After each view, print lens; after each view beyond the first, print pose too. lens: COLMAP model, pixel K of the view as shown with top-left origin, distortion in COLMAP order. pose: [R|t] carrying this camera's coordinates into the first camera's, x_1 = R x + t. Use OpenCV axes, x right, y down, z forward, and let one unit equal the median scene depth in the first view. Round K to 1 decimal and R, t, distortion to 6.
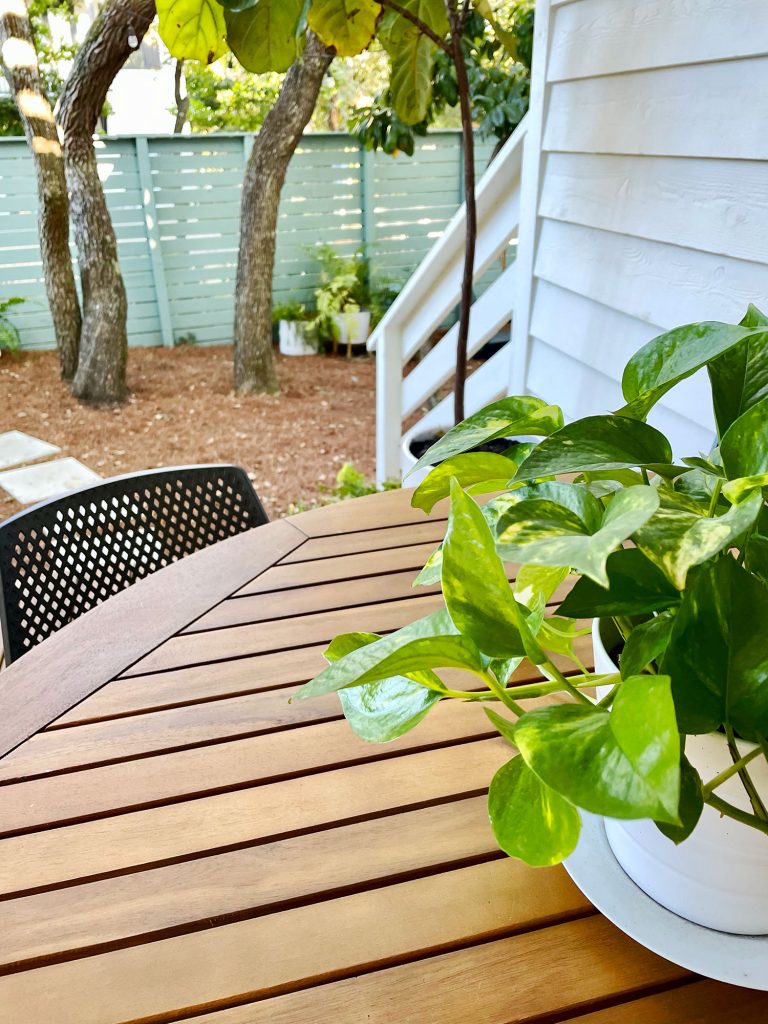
lens RADIAL K [[780.4, 0, 370.6], [0, 780.4, 505.2], [0, 0, 1]] dist [0.082494, -0.104658]
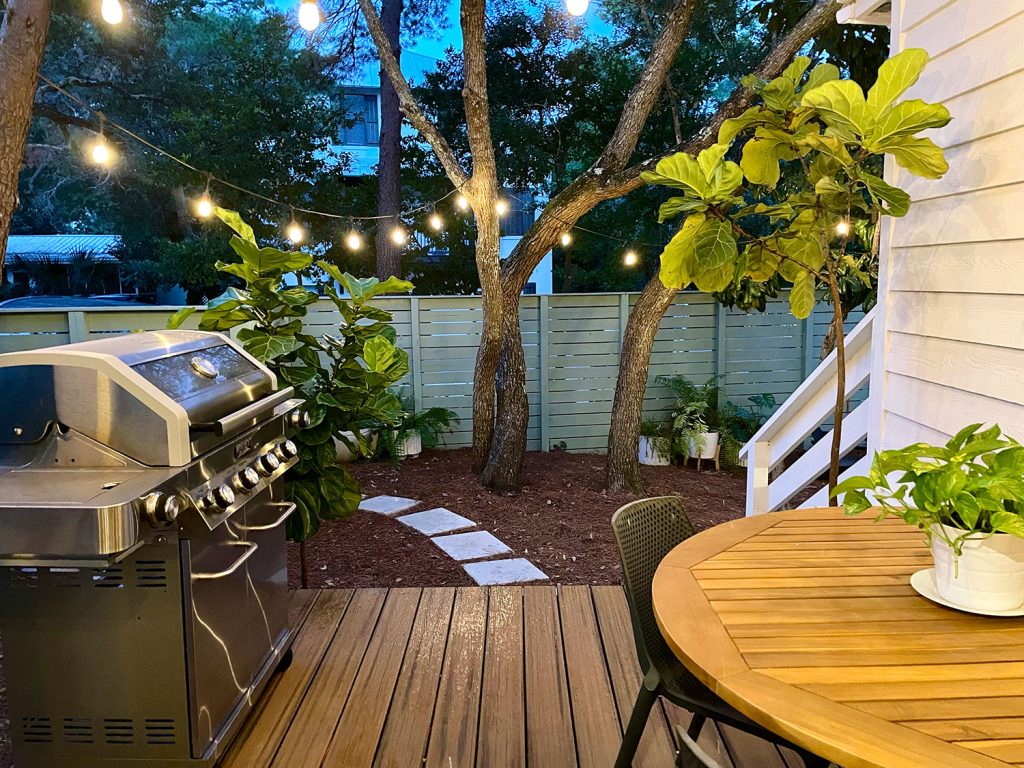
lens RADIAL K [[752.8, 0, 512.5], [0, 752.8, 385.5], [0, 0, 1]] dist [0.068273, -0.068619]
pose [[0.969632, 0.037396, -0.241692, -0.039396], [-0.107257, 0.953156, -0.282823, 0.045990], [0.219793, 0.300157, 0.928222, -0.158100]]
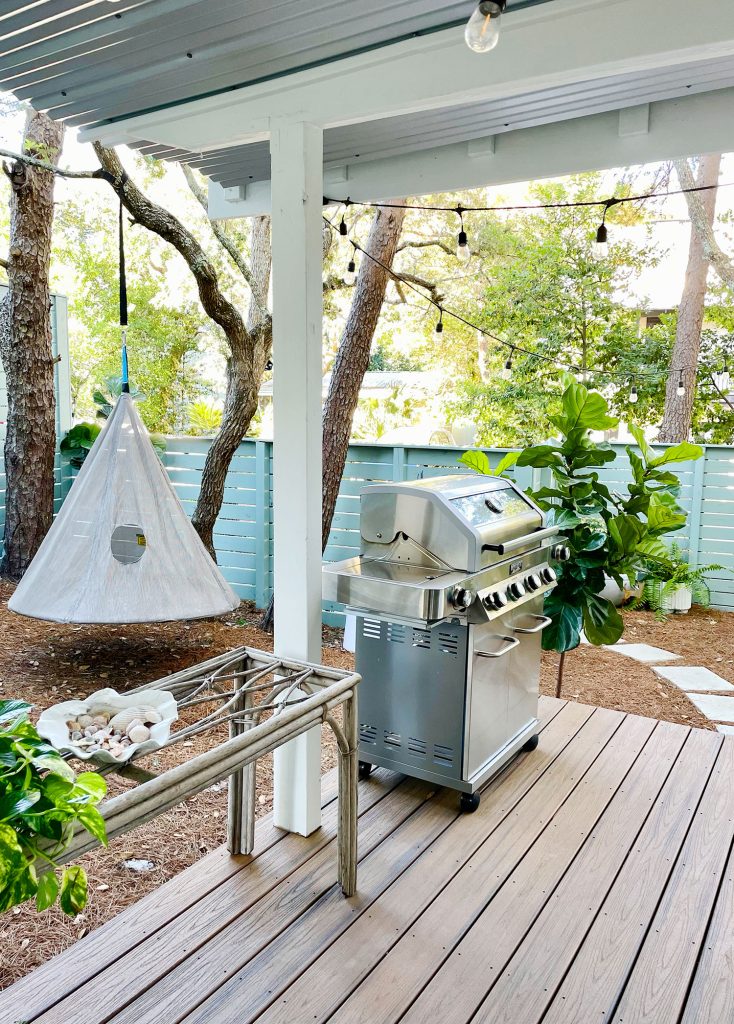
lens RADIAL K [[799.3, 0, 384.7], [0, 799.3, 517.7], [0, 0, 1]] dist [0.059079, -0.009419]
pose [[0.721385, 0.117305, -0.682527, 0.025956], [-0.324516, 0.927907, -0.183514, 0.074326], [0.611794, 0.353875, 0.707446, -0.253480]]
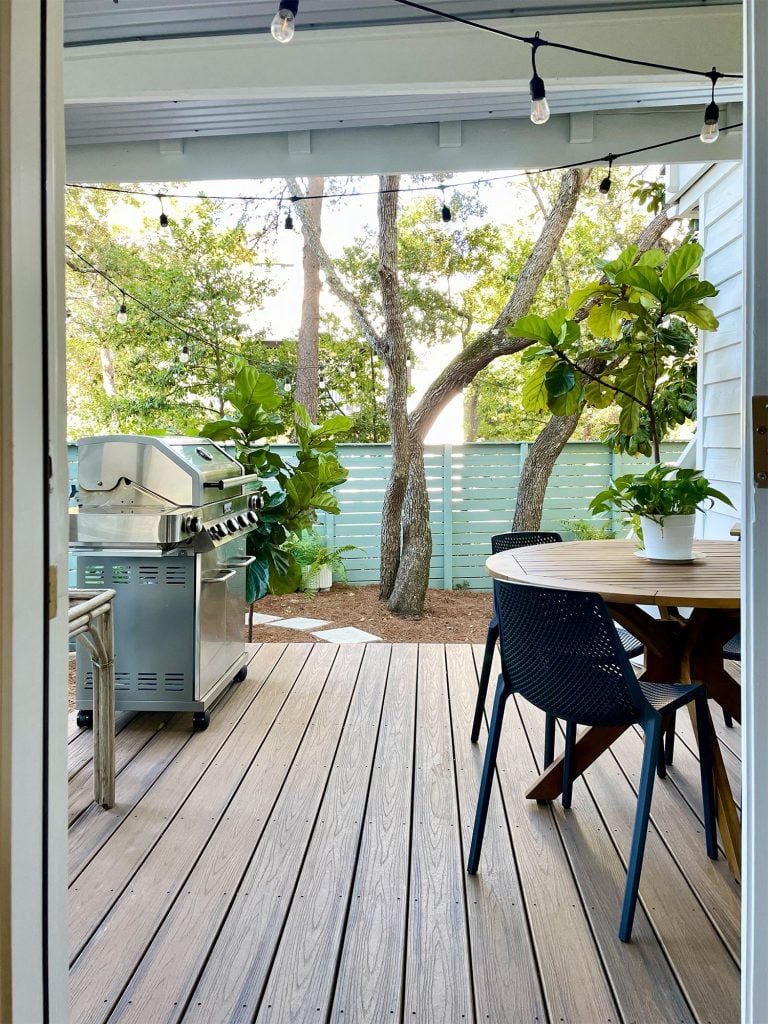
lens RADIAL K [[780.4, 0, 369.3], [0, 780.4, 462.7], [0, 0, 1]] dist [0.082494, -0.104658]
pose [[0.950355, 0.016376, -0.310736, 0.015754], [-0.140351, 0.913824, -0.381088, 0.148597], [0.277717, 0.405781, 0.870755, -0.304022]]
